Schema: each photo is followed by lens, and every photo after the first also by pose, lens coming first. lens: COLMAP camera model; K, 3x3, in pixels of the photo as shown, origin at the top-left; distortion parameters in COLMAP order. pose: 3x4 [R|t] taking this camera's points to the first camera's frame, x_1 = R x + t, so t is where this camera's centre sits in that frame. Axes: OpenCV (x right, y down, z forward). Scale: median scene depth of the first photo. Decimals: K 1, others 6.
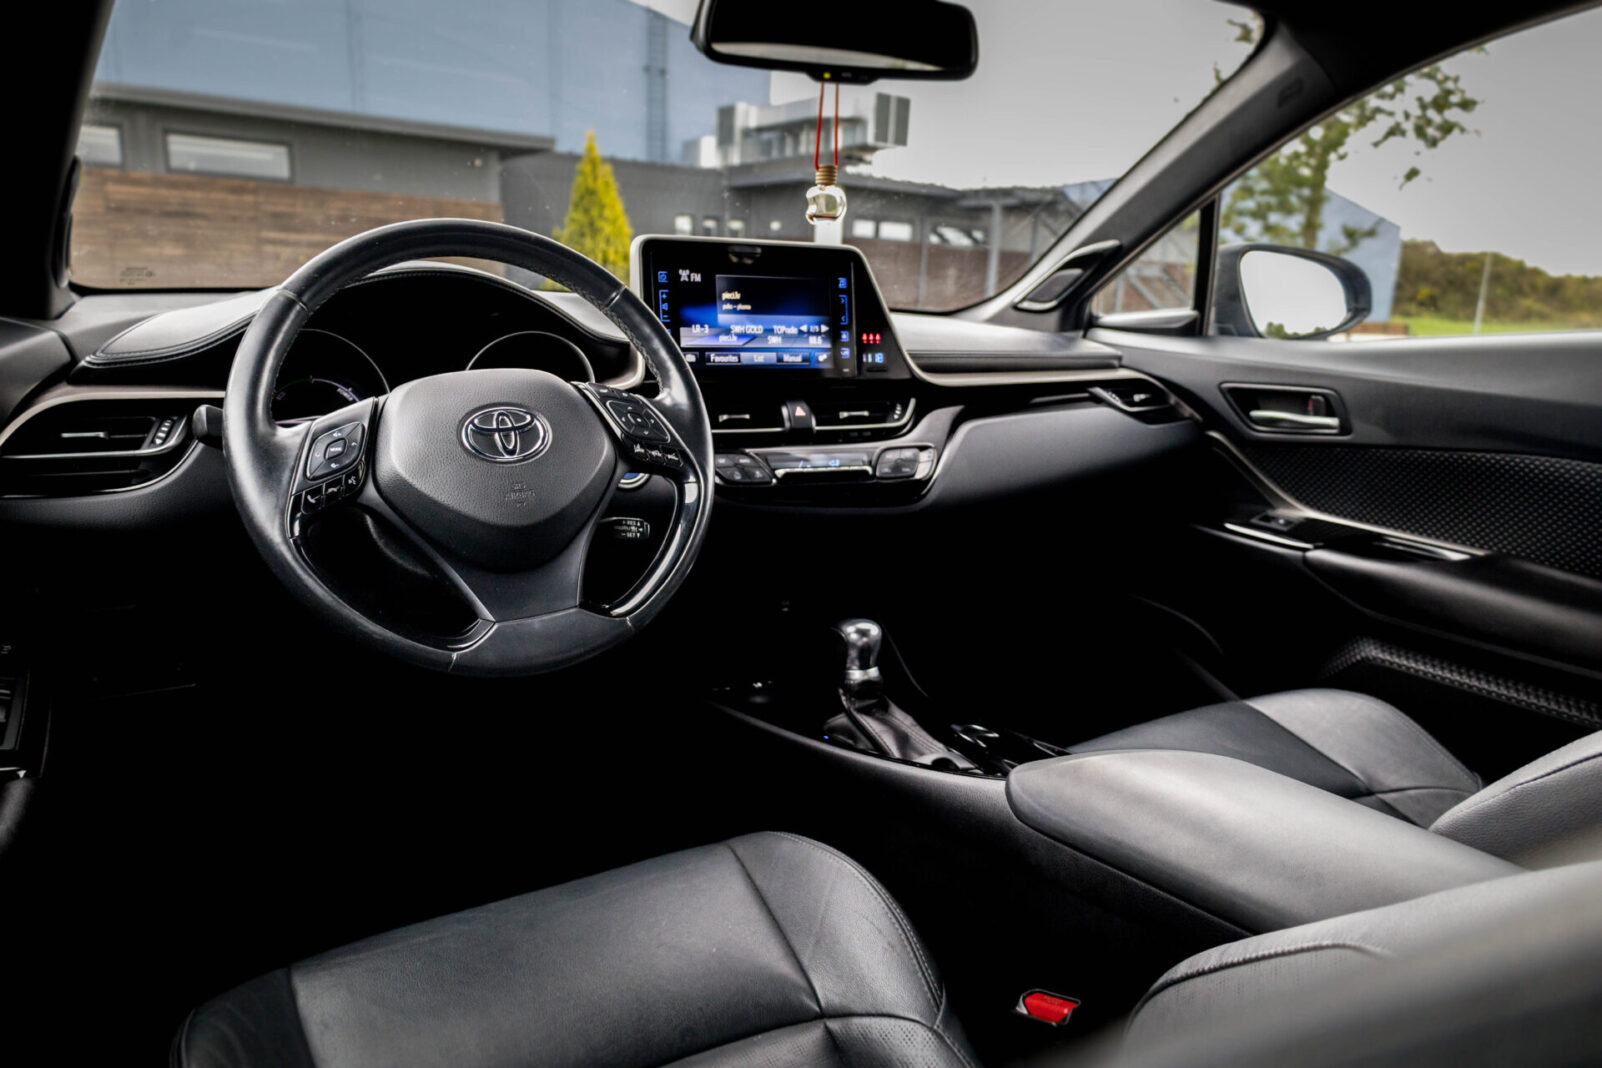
lens RADIAL K [[1091.4, 0, 804.8], [0, 1091.4, 532.9], [0, 0, 1]] dist [0.061996, -0.008043]
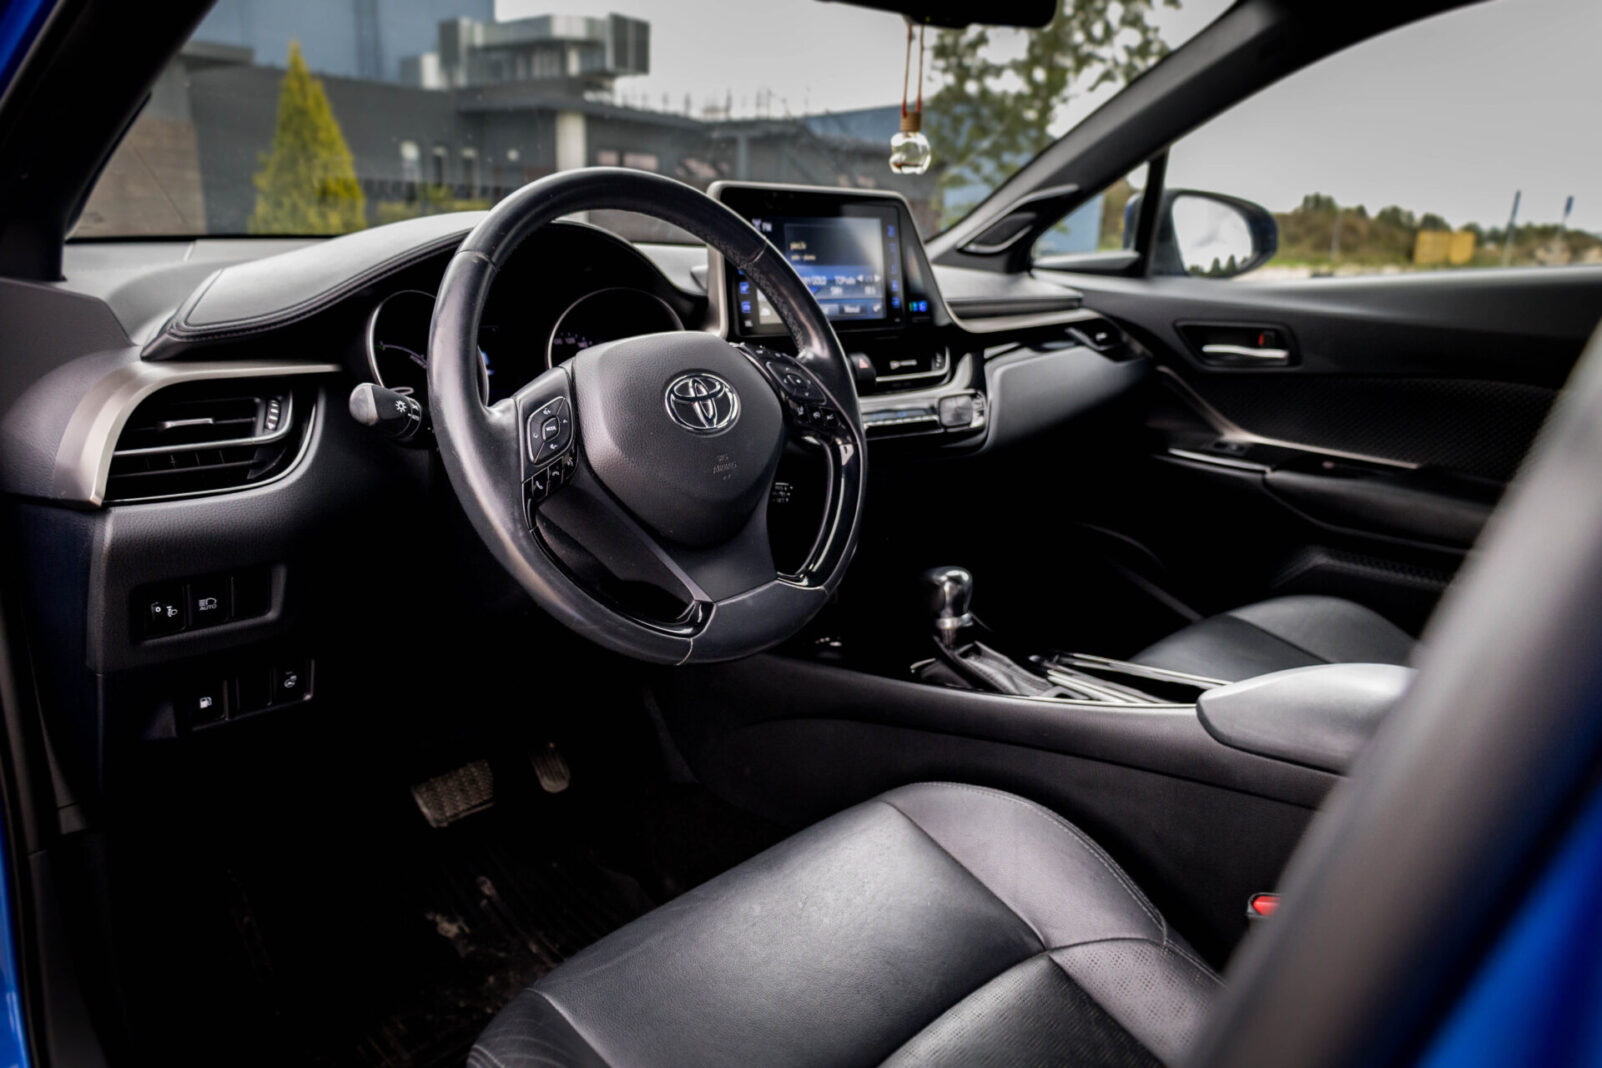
lens RADIAL K [[1091.4, 0, 785.5], [0, 1091.4, 532.8], [0, 0, 1]] dist [0.061996, -0.008043]
pose [[0.969341, -0.069517, 0.235680, -0.294849], [0.055743, 0.996352, 0.064619, -0.023981], [-0.239312, -0.049501, 0.969680, 0.042719]]
